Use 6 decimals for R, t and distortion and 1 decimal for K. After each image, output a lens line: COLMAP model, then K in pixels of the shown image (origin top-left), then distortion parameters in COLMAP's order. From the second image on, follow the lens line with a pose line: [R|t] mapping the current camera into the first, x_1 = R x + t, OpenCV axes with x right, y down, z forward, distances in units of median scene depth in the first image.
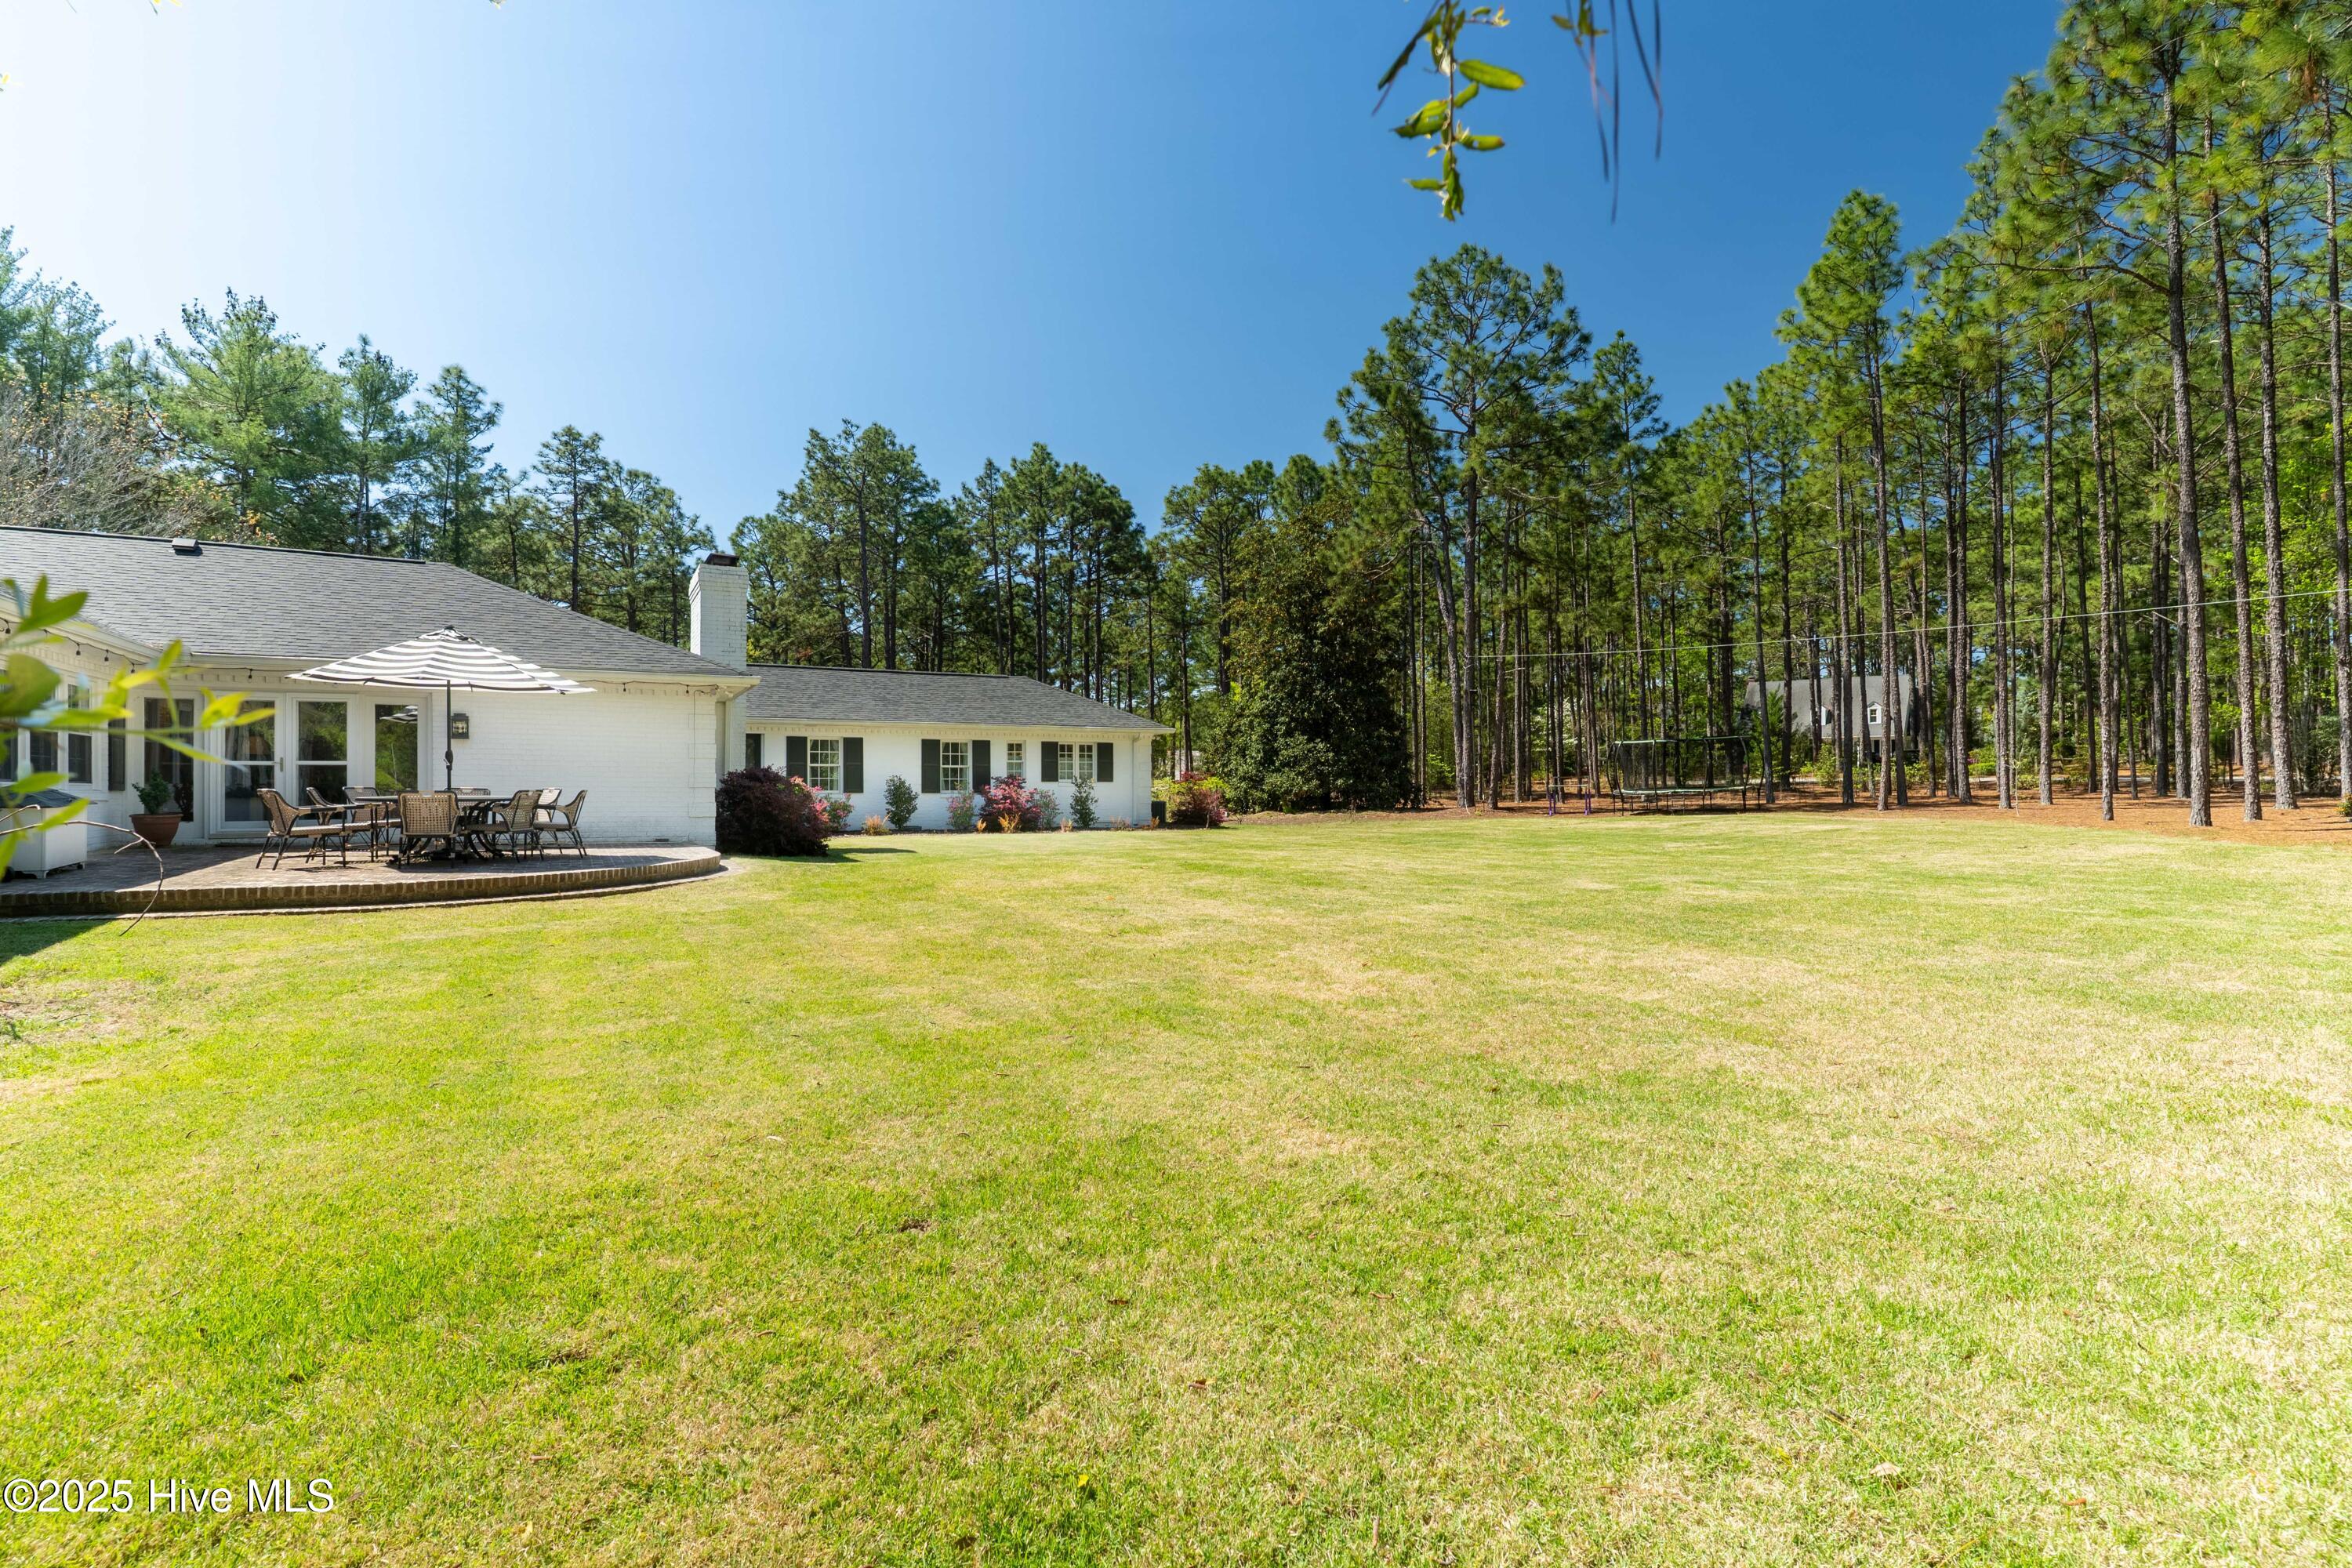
lens RADIAL K [[1140.4, 0, 1176.0], [0, 1140.4, 784.0], [0, 0, 1]] dist [0.016782, -0.000276]
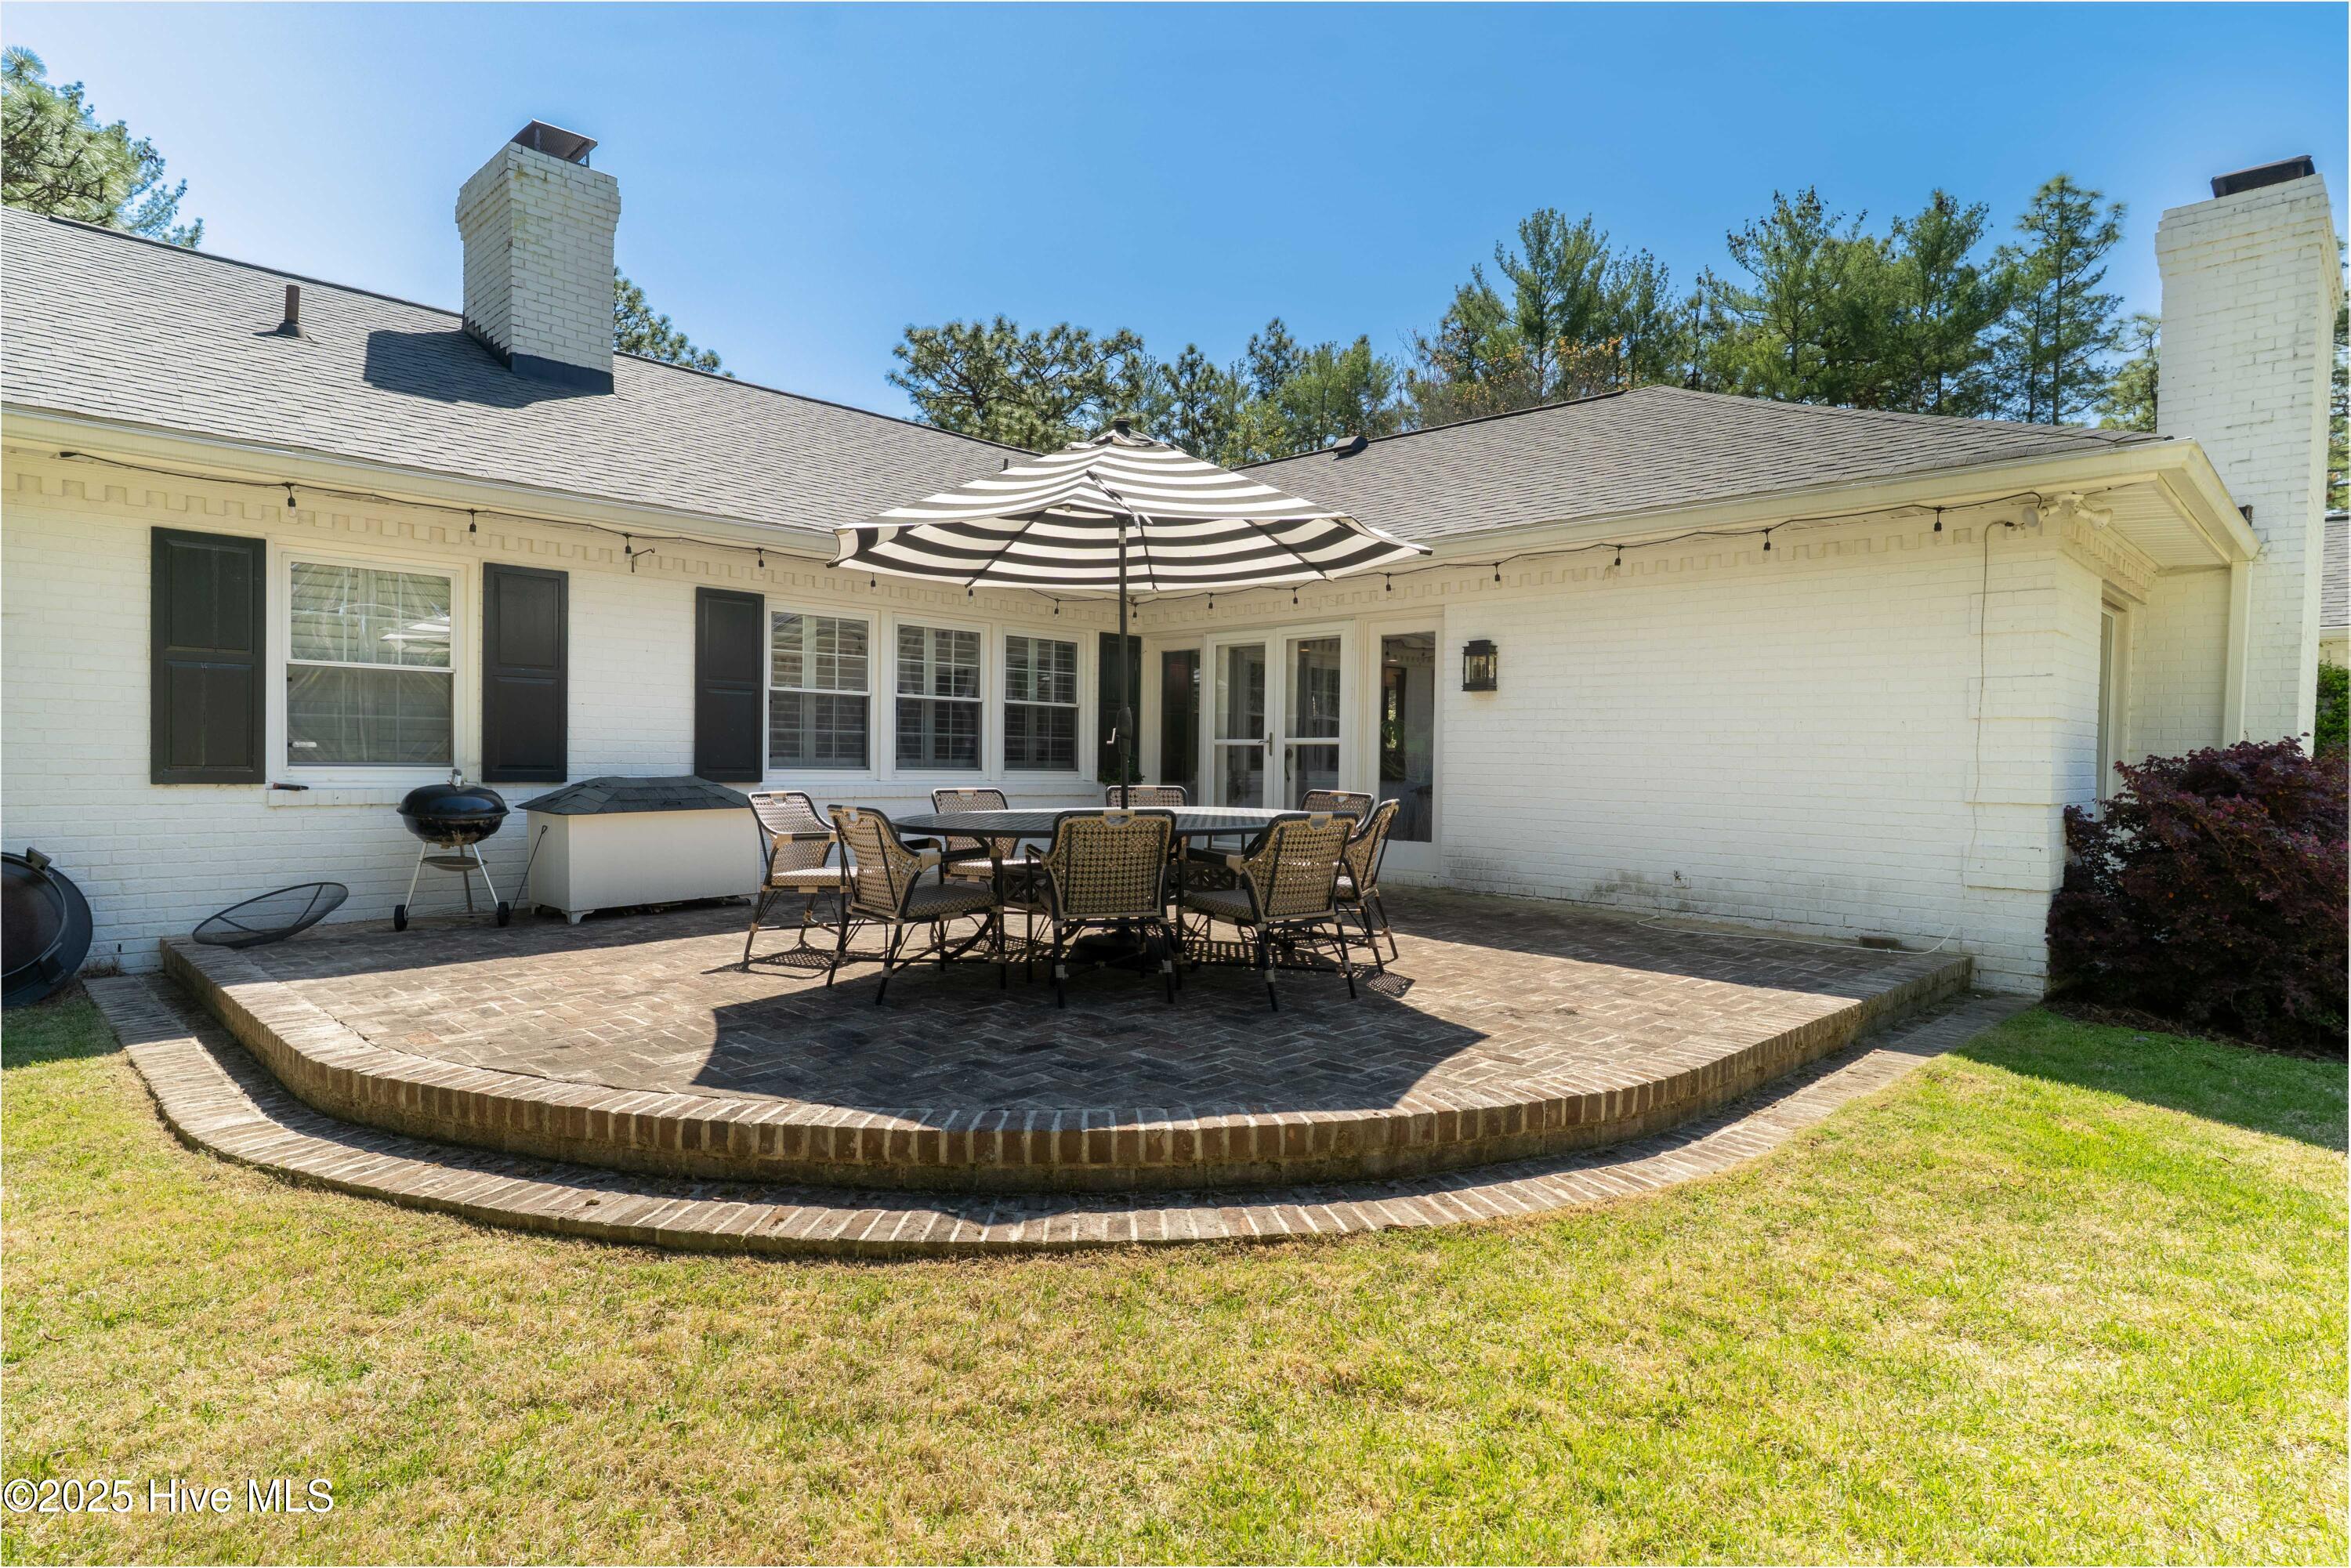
lens RADIAL K [[1230.4, 0, 1175.5], [0, 1230.4, 784.0], [0, 0, 1]] dist [0.000596, -0.000308]
pose [[0.291717, 0.025857, -0.956155, -0.072686], [-0.009049, 0.999664, 0.024273, -0.004884], [0.956462, 0.001572, 0.291853, 0.367981]]
